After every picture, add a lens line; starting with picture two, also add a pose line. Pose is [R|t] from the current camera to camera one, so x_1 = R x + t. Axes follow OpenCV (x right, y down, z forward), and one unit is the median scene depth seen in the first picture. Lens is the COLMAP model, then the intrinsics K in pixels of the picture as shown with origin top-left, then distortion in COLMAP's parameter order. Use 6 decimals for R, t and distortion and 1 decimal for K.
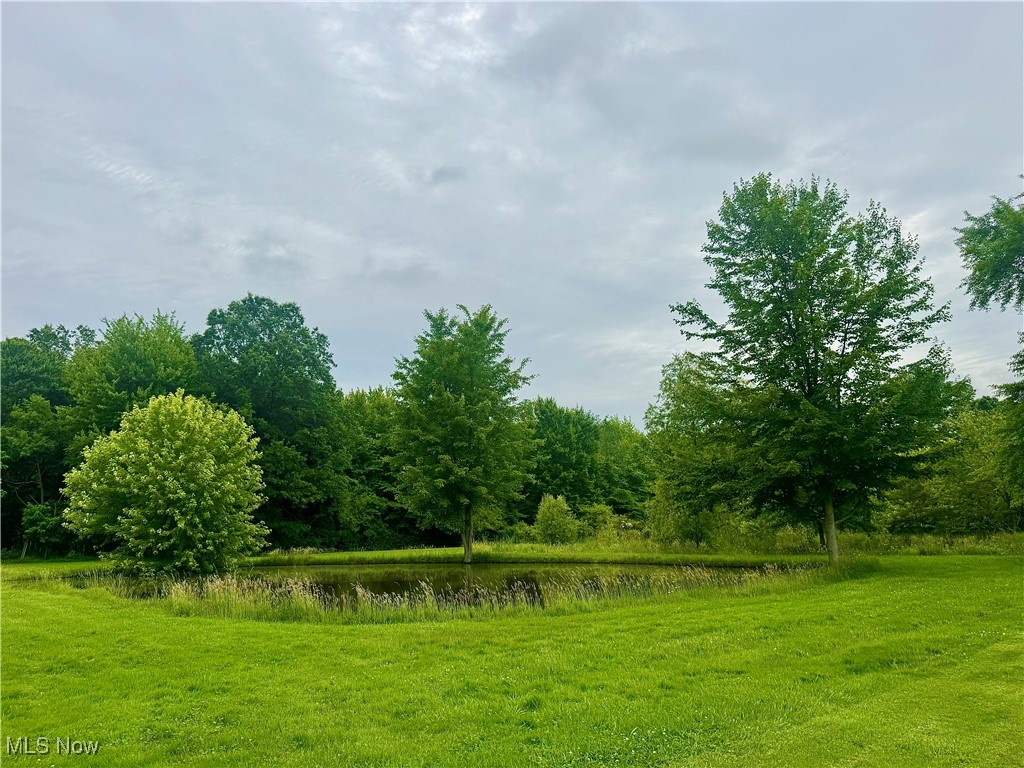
lens RADIAL K [[713.9, 0, 512.0], [0, 713.9, 384.0], [0, 0, 1]] dist [0.136410, -0.000008]
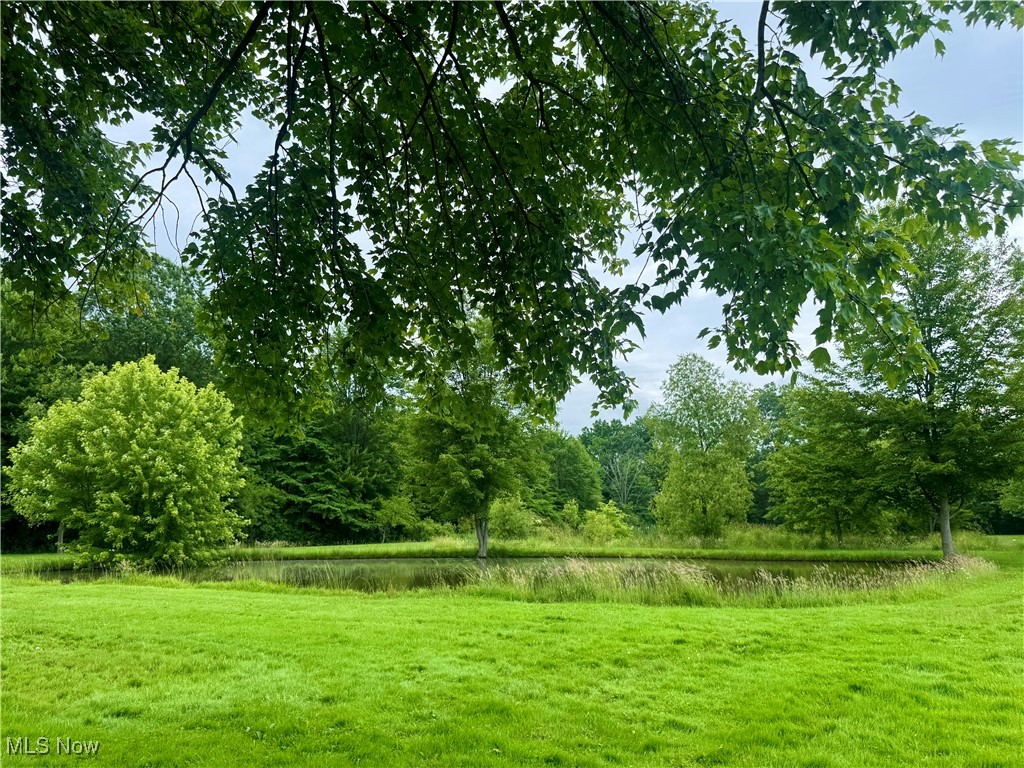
lens RADIAL K [[713.9, 0, 512.0], [0, 713.9, 384.0], [0, 0, 1]] dist [0.136410, -0.000008]
pose [[0.966784, 0.062145, 0.247925, -0.256645], [-0.062464, 0.998025, -0.006588, 0.019432], [-0.247845, -0.009117, 0.968757, 0.054658]]
